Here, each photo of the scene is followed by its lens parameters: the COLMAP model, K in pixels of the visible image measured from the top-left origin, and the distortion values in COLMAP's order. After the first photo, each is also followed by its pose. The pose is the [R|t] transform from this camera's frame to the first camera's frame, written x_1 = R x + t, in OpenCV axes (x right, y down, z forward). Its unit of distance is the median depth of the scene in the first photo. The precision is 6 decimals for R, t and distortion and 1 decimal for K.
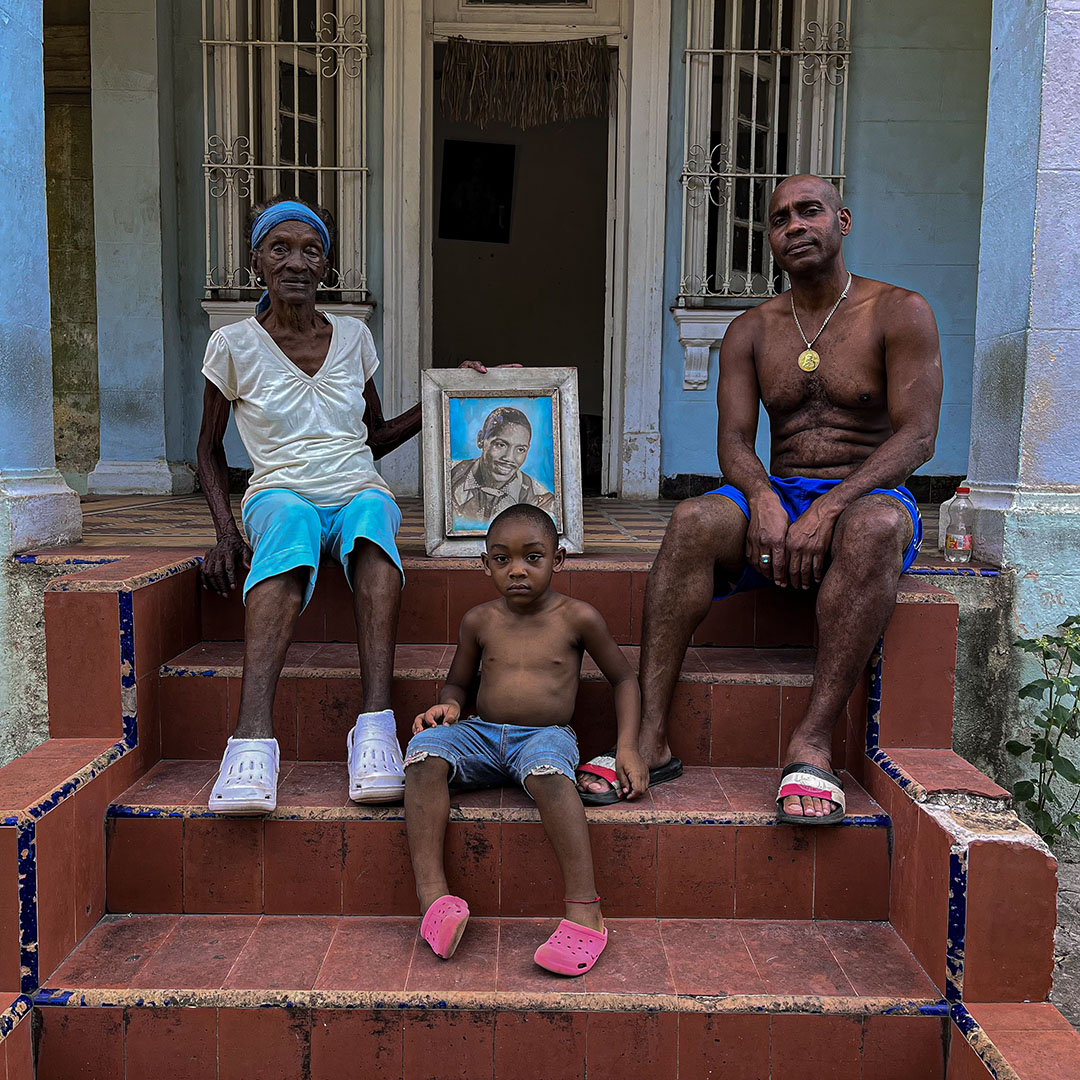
lens RADIAL K [[1140.8, 0, 540.0], [0, 1140.8, 540.0], [0, 0, 1]] dist [0.008465, 0.009866]
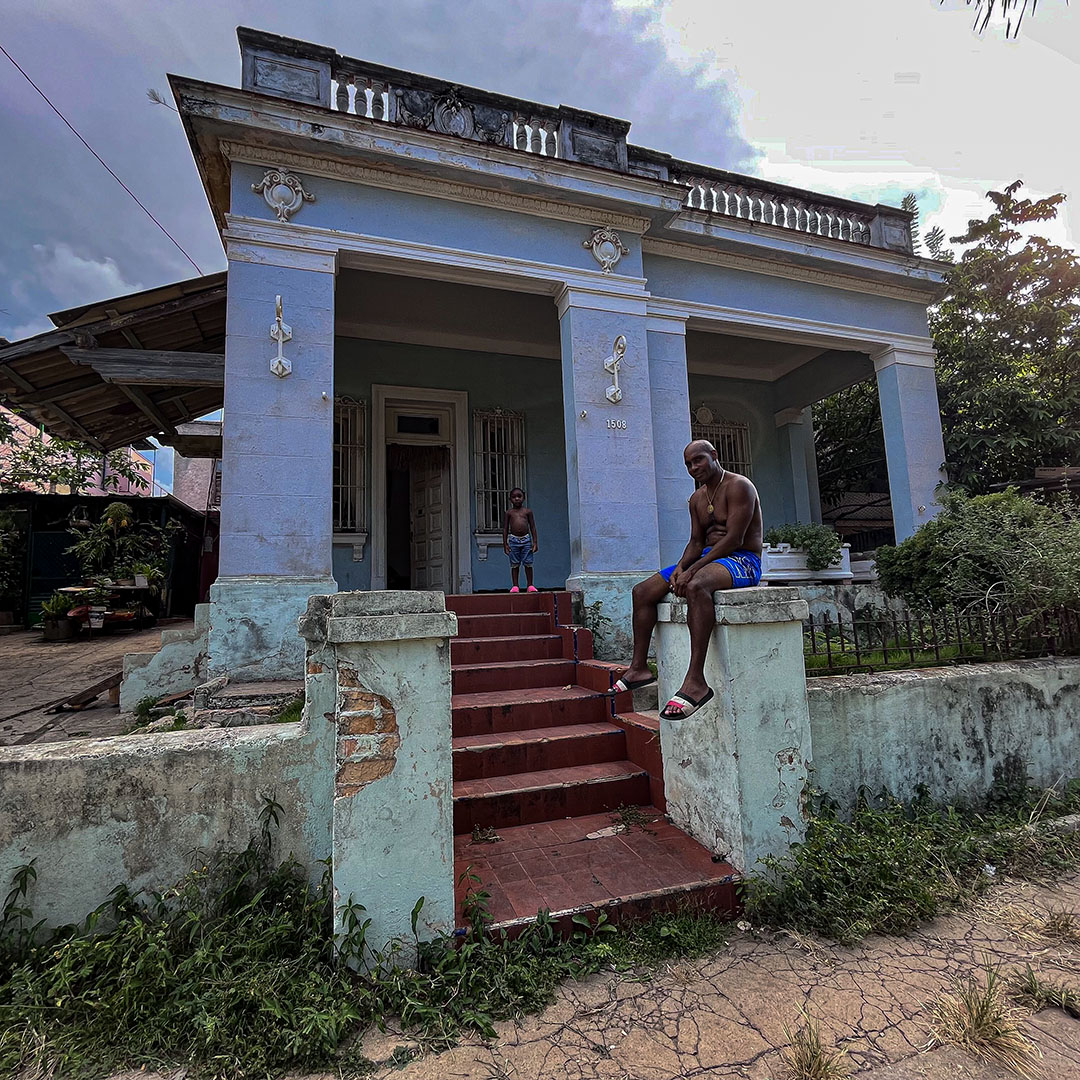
lens RADIAL K [[588.9, 0, 540.0], [0, 588.9, 540.0], [0, 0, 1]] dist [-0.002689, -0.000457]
pose [[0.951183, -0.010998, 0.308431, -0.192078], [0.069360, 0.981418, -0.178909, 0.100424], [-0.300732, 0.191568, 0.934271, -0.482499]]
